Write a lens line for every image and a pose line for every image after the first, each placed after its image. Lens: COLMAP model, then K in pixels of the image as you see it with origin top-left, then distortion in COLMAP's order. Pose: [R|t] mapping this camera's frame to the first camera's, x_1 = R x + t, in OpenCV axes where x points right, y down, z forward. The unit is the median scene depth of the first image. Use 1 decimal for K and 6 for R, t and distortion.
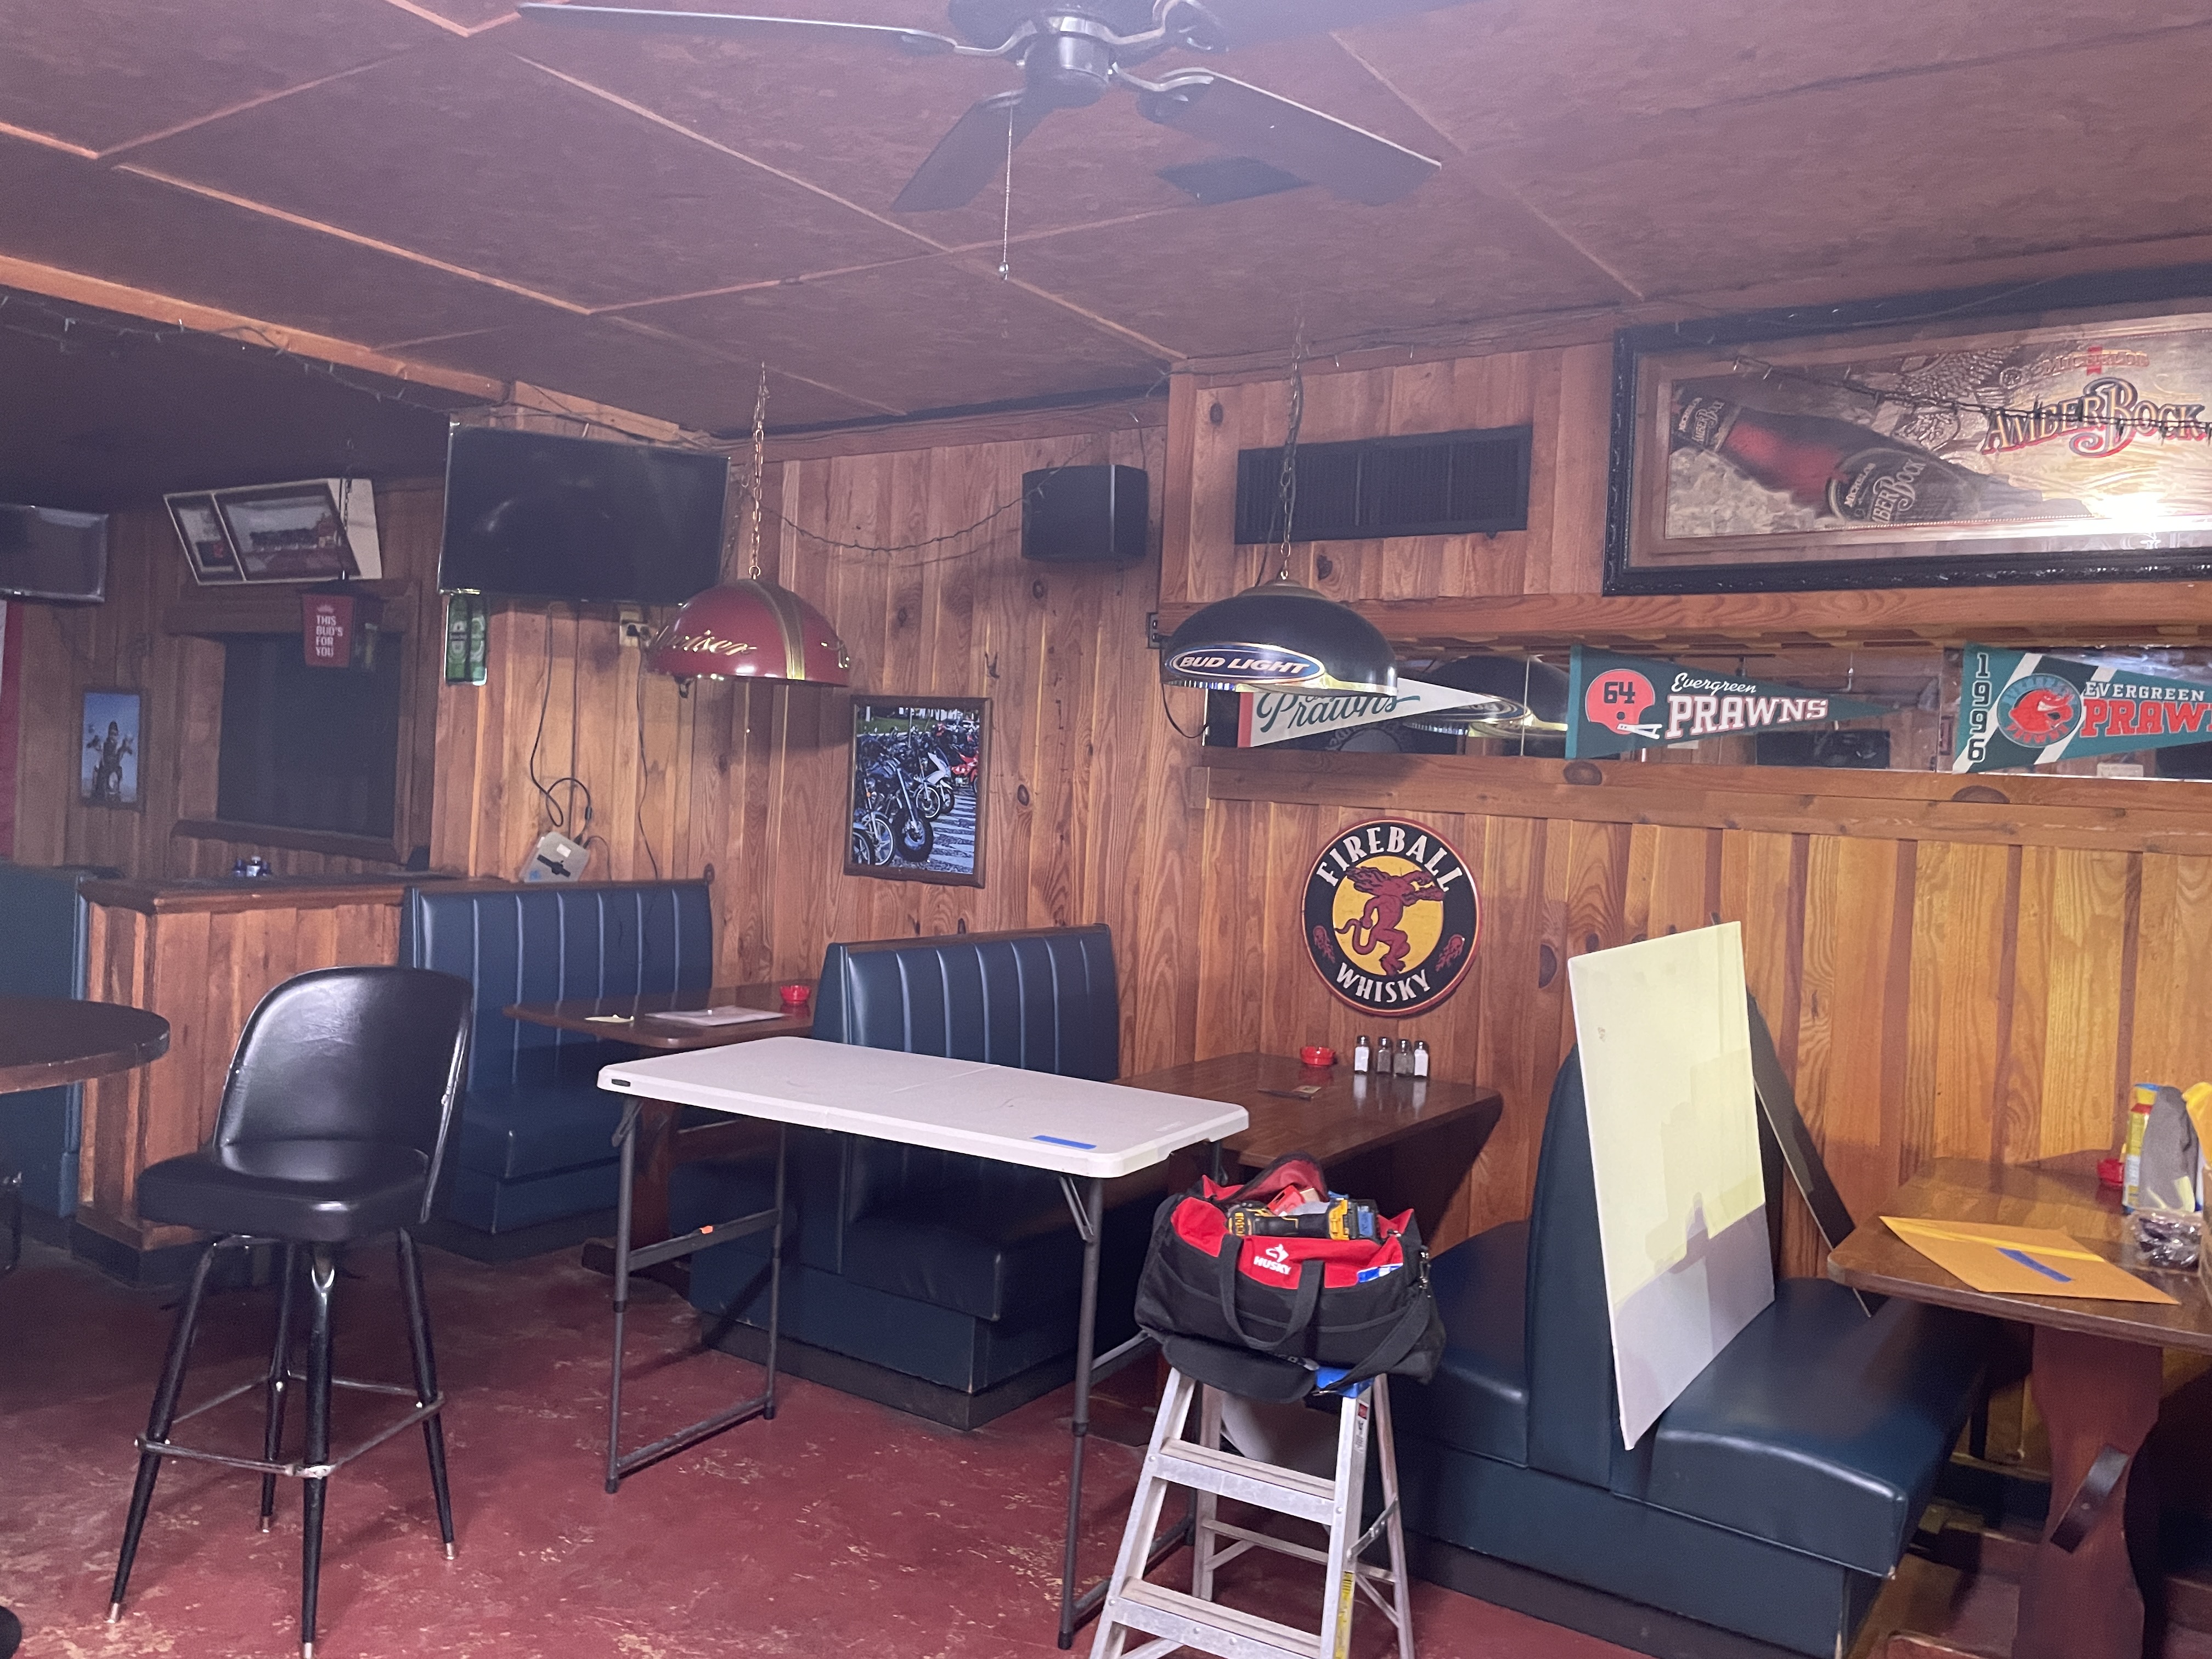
lens RADIAL K [[1668.7, 0, 1110.4], [0, 1668.7, 832.9], [0, 0, 1]] dist [0.090263, -0.125173]
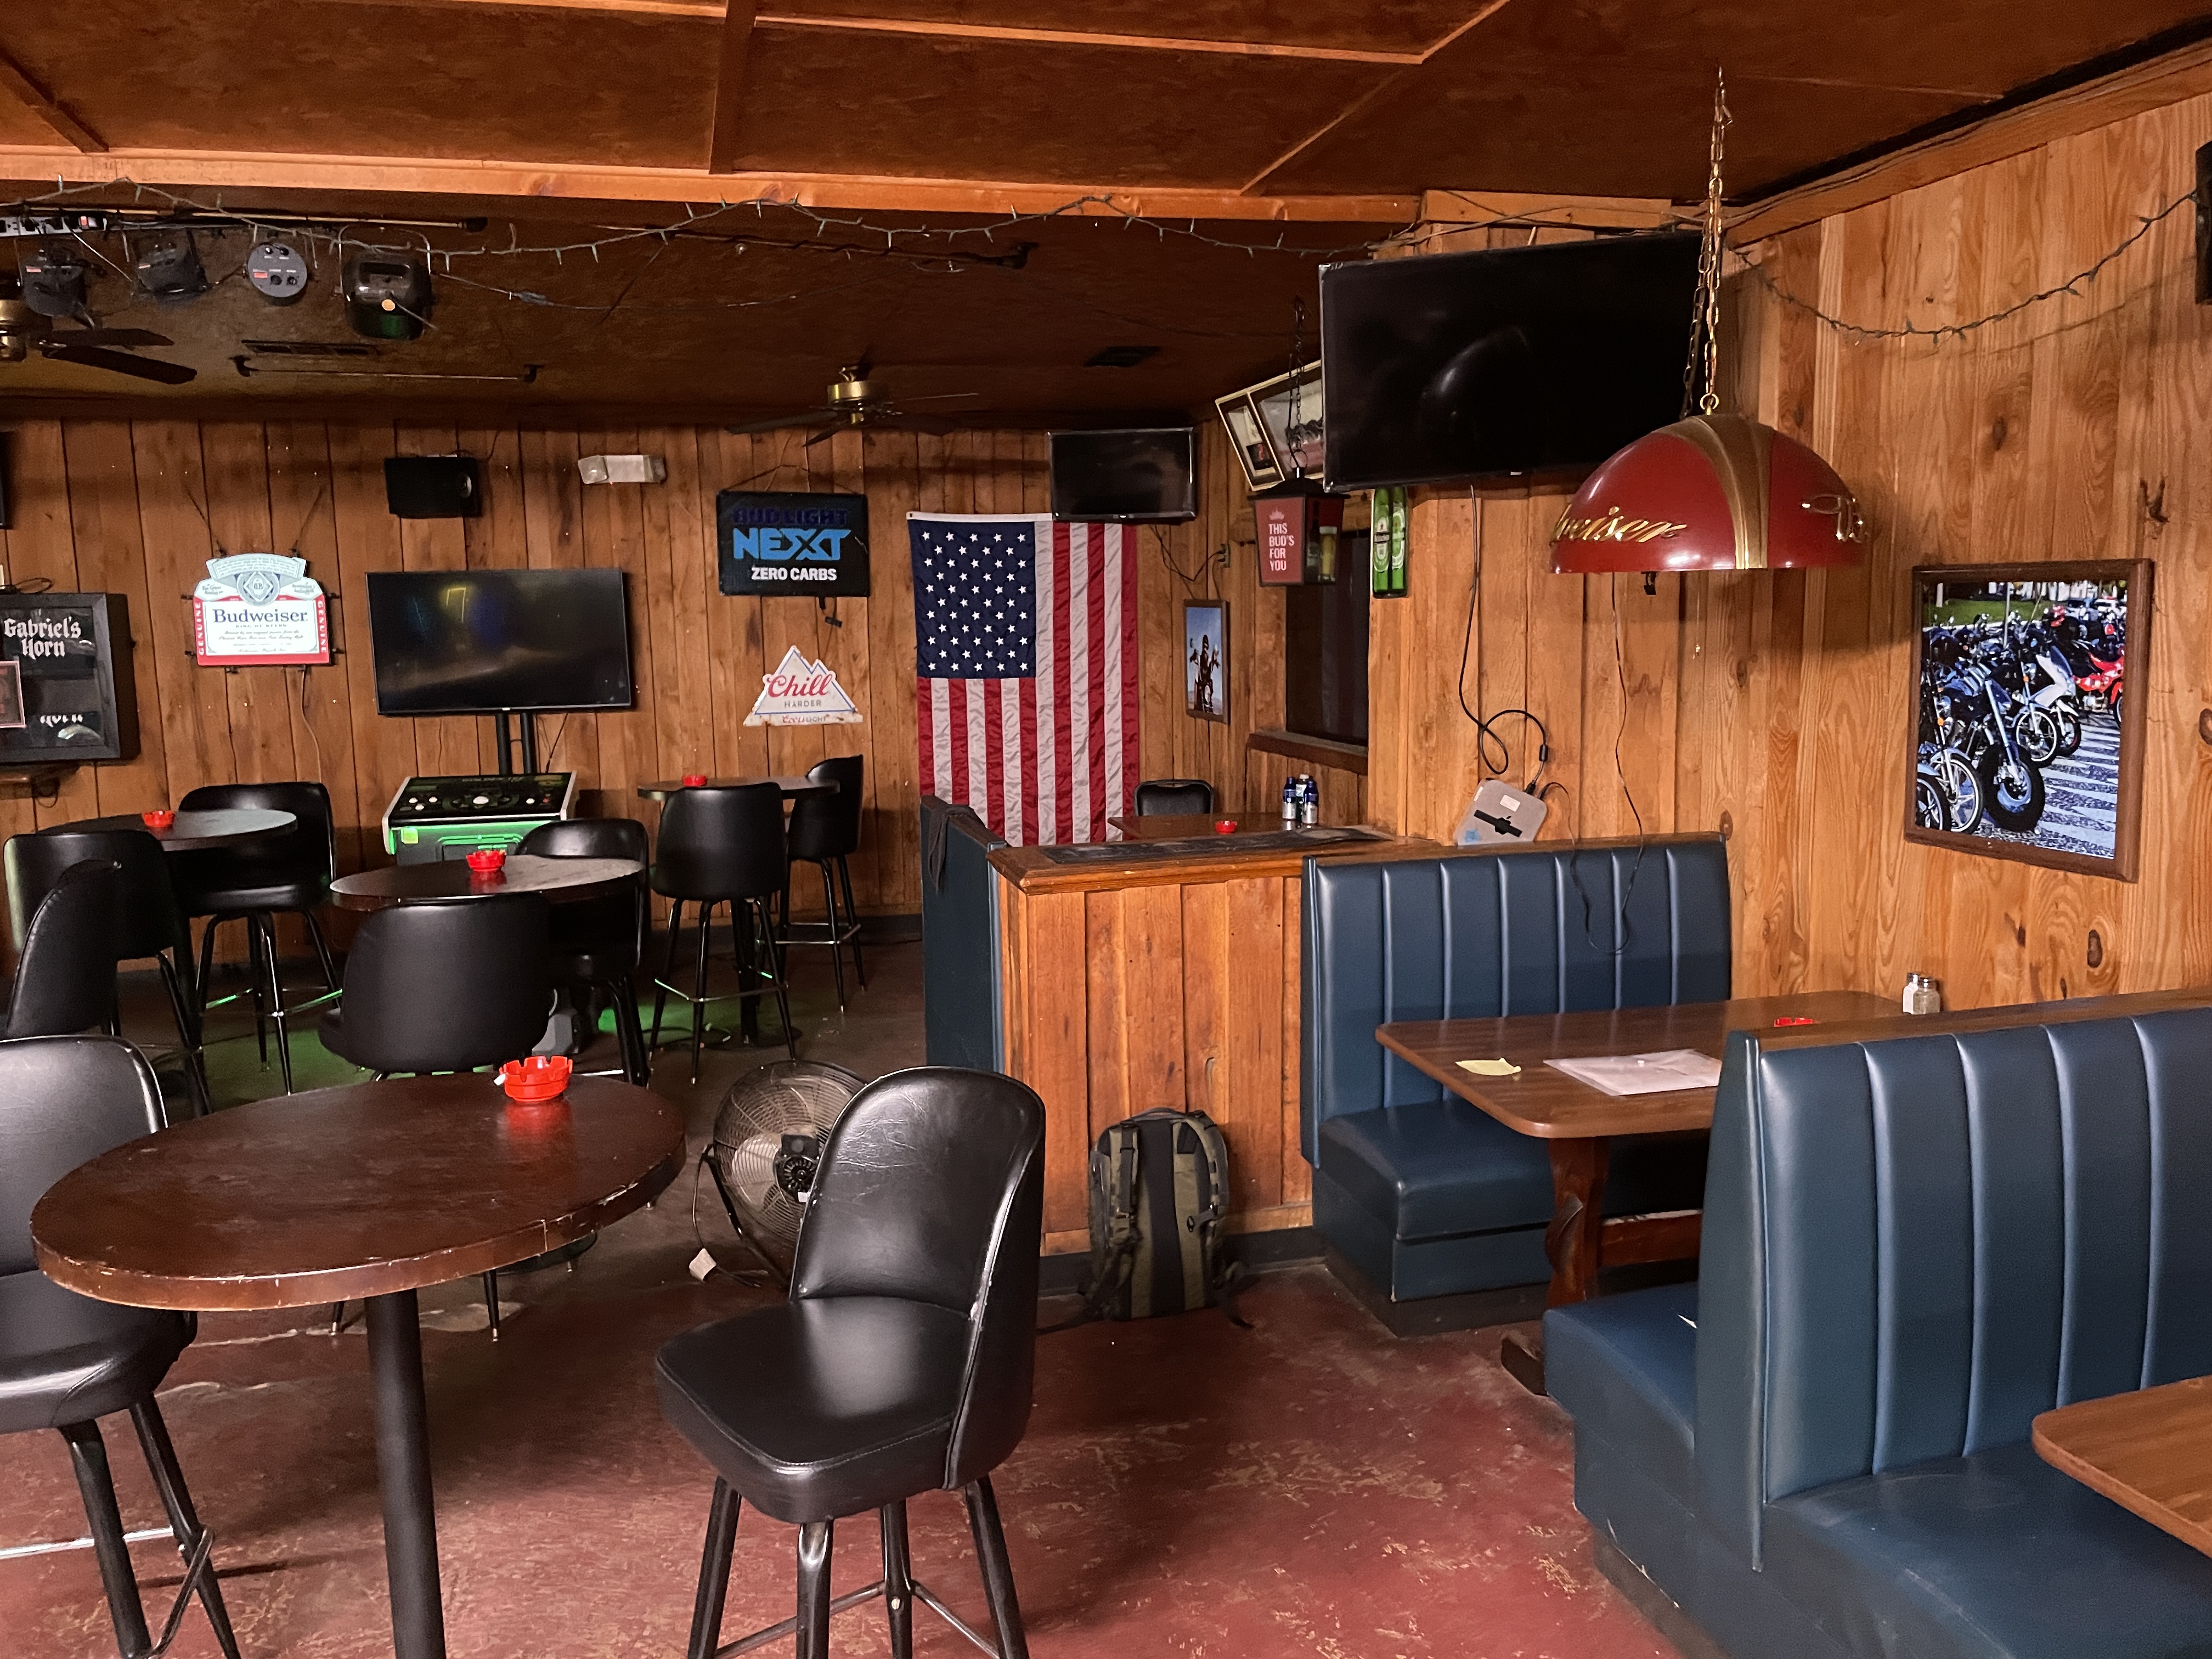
lens RADIAL K [[1668.7, 0, 1110.4], [0, 1668.7, 832.9], [0, 0, 1]] dist [0.090263, -0.125173]
pose [[0.752386, 0.024157, -0.658279, 0.044601], [0.038439, 0.996014, 0.080485, -0.045249], [0.657600, -0.085860, 0.748459, 0.303552]]
